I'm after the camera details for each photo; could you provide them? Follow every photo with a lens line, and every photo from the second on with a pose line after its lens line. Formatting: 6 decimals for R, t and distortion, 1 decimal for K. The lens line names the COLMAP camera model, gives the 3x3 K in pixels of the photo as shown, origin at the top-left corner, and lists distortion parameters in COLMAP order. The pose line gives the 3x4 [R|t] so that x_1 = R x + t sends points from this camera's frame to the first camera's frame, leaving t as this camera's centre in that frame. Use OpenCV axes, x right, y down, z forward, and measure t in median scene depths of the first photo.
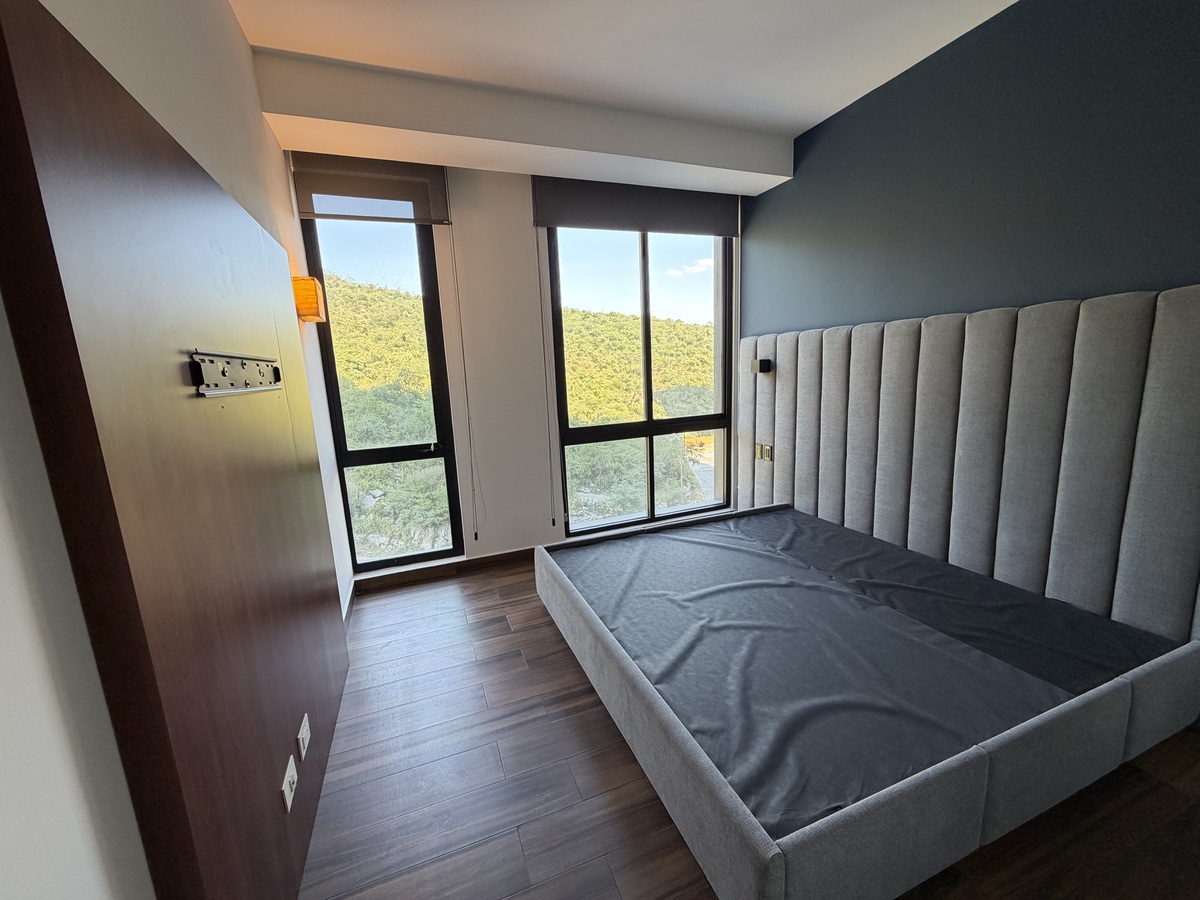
lens RADIAL K [[474.0, 0, 595.3], [0, 474.0, 449.1], [0, 0, 1]] dist [0.000924, -0.000128]
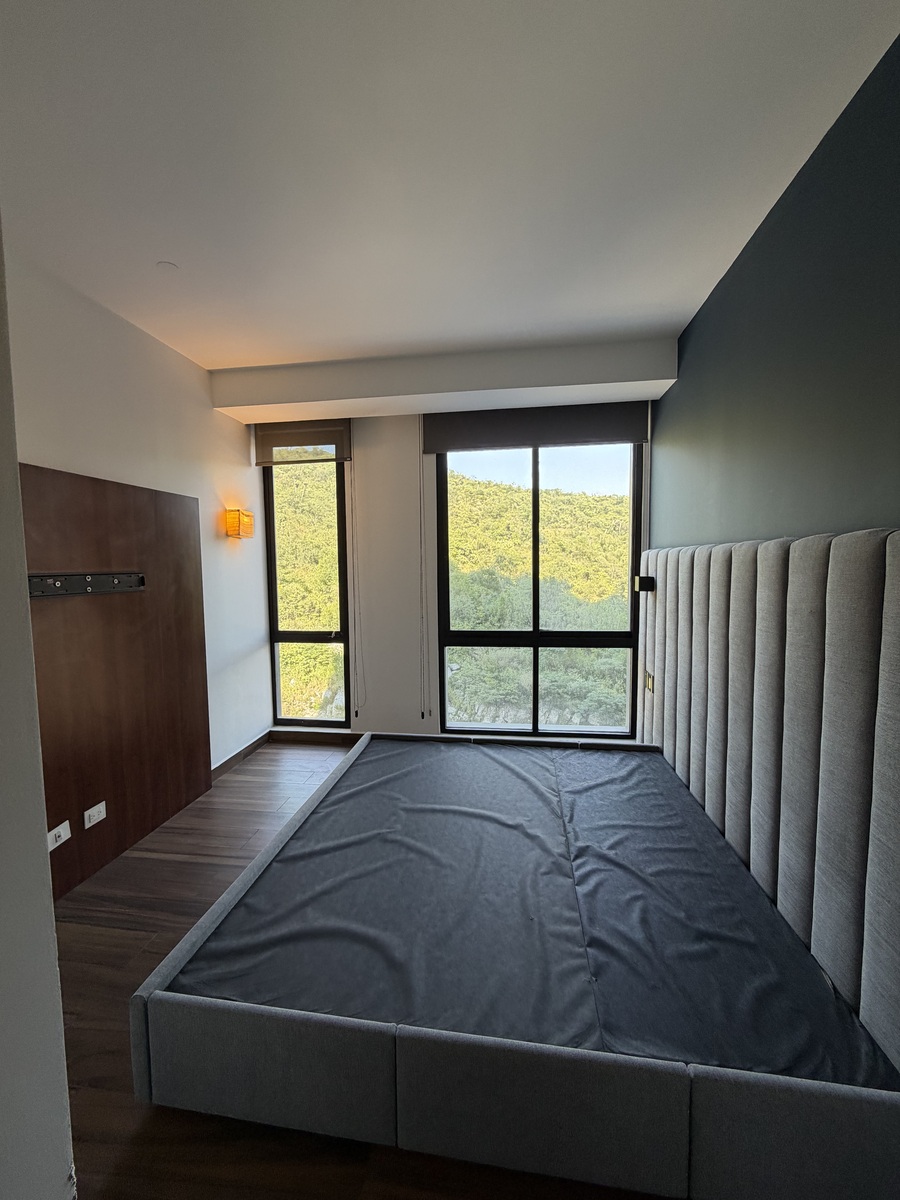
lens RADIAL K [[474.0, 0, 451.4], [0, 474.0, 591.2], [0, 0, 1]] dist [0.000924, -0.000128]
pose [[0.870824, 0.064797, -0.487306, 0.512009], [-0.110658, 0.991672, -0.065886, -0.067900], [0.478979, 0.111299, 0.870742, 0.056759]]
